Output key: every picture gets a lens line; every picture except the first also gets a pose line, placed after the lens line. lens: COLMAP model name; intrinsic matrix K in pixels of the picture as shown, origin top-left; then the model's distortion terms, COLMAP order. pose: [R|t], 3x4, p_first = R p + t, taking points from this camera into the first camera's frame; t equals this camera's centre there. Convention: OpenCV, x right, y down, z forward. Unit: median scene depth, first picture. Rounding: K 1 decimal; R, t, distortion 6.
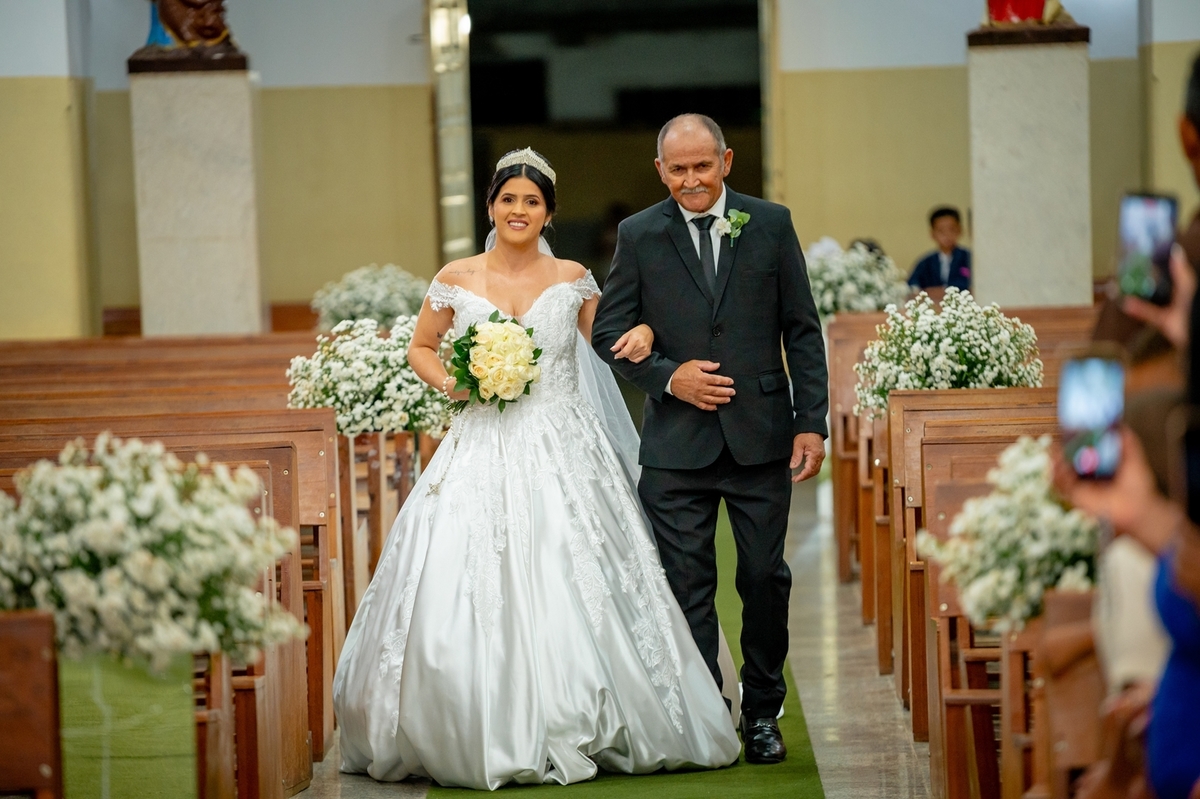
lens RADIAL K [[6801.5, 0, 600.8], [0, 6801.5, 419.0], [0, 0, 1]] dist [1.870461, 0.000000]
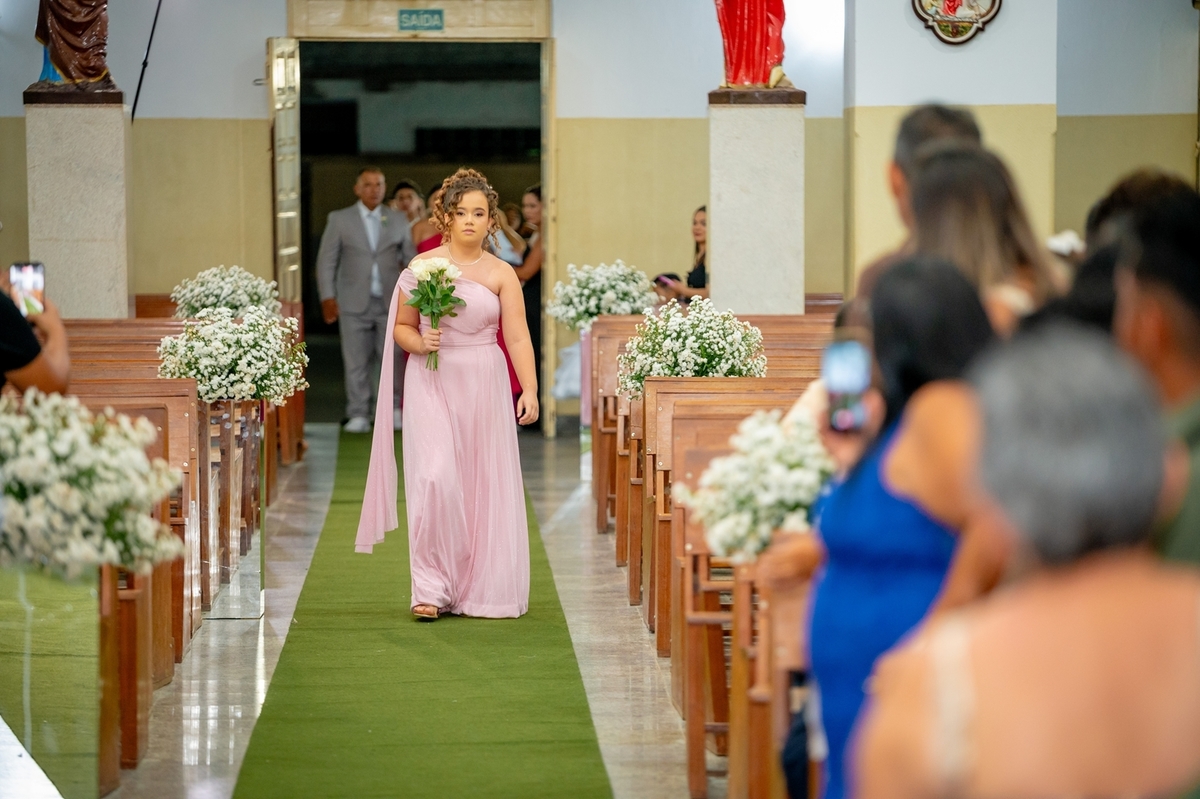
lens RADIAL K [[5636.2, 0, 610.8], [0, 5636.2, 417.9], [0, 0, 1]] dist [1.018914, 0.000000]
pose [[0.998901, 0.025973, 0.039006, -0.003865], [-0.026069, 0.999658, 0.001949, 0.001462], [-0.038942, -0.002964, 0.999237, -0.027295]]
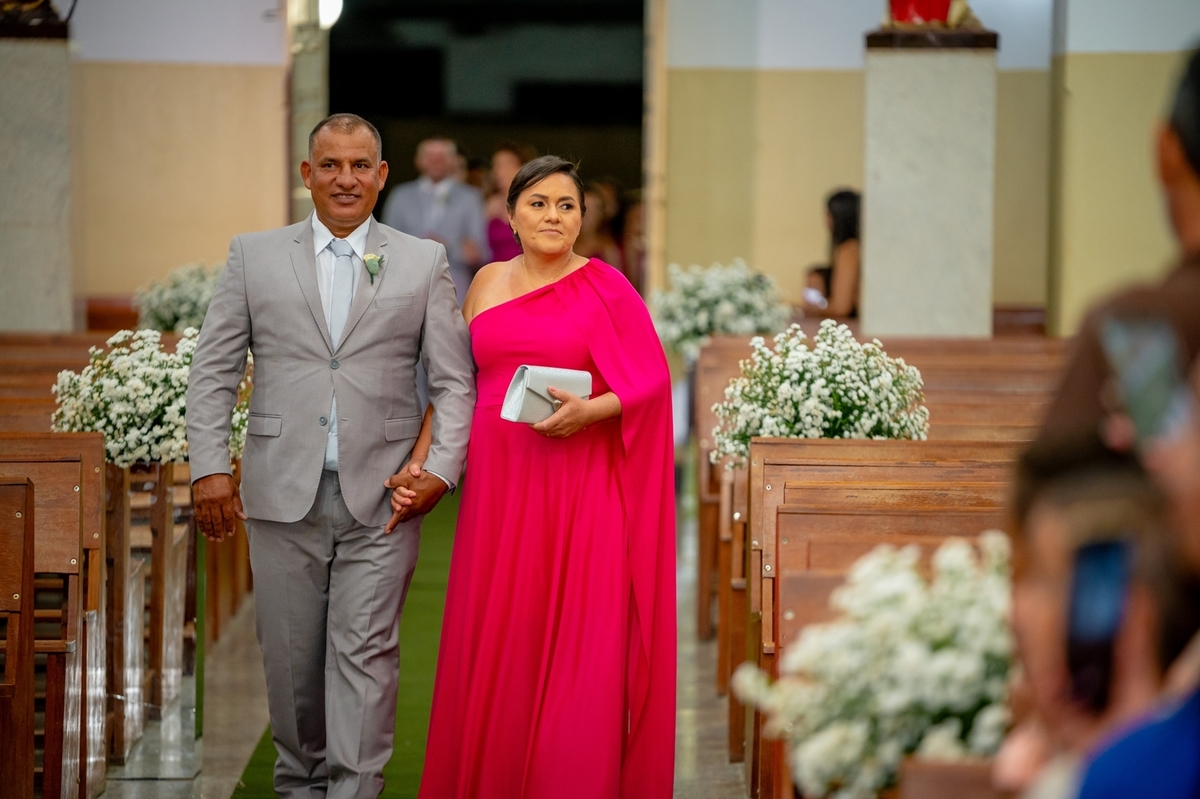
lens RADIAL K [[6801.5, 0, 602.2], [0, 6801.5, 399.2], [0, 0, 1]] dist [1.870461, 0.000000]
pose [[0.999134, 0.039021, 0.014447, 0.010630], [-0.038990, 0.999237, -0.002400, -0.006101], [-0.014530, 0.001834, 0.999893, 0.136009]]
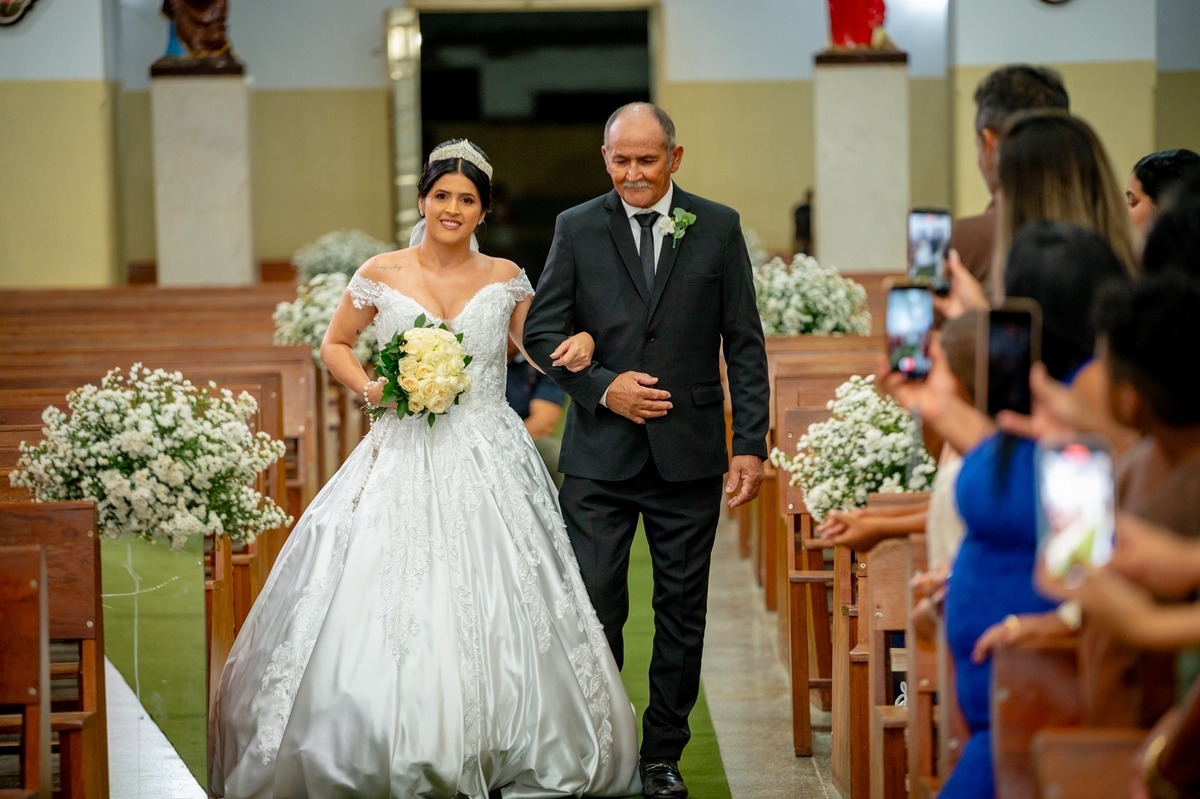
lens RADIAL K [[5447.3, 0, 609.5], [0, 5447.3, 393.9], [0, 0, 1]] dist [0.804905, 0.000000]
pose [[0.999793, 0.011724, 0.016610, -0.000613], [-0.011842, 0.999905, 0.007007, -0.000181], [-0.016527, -0.007202, 0.999837, -0.012267]]
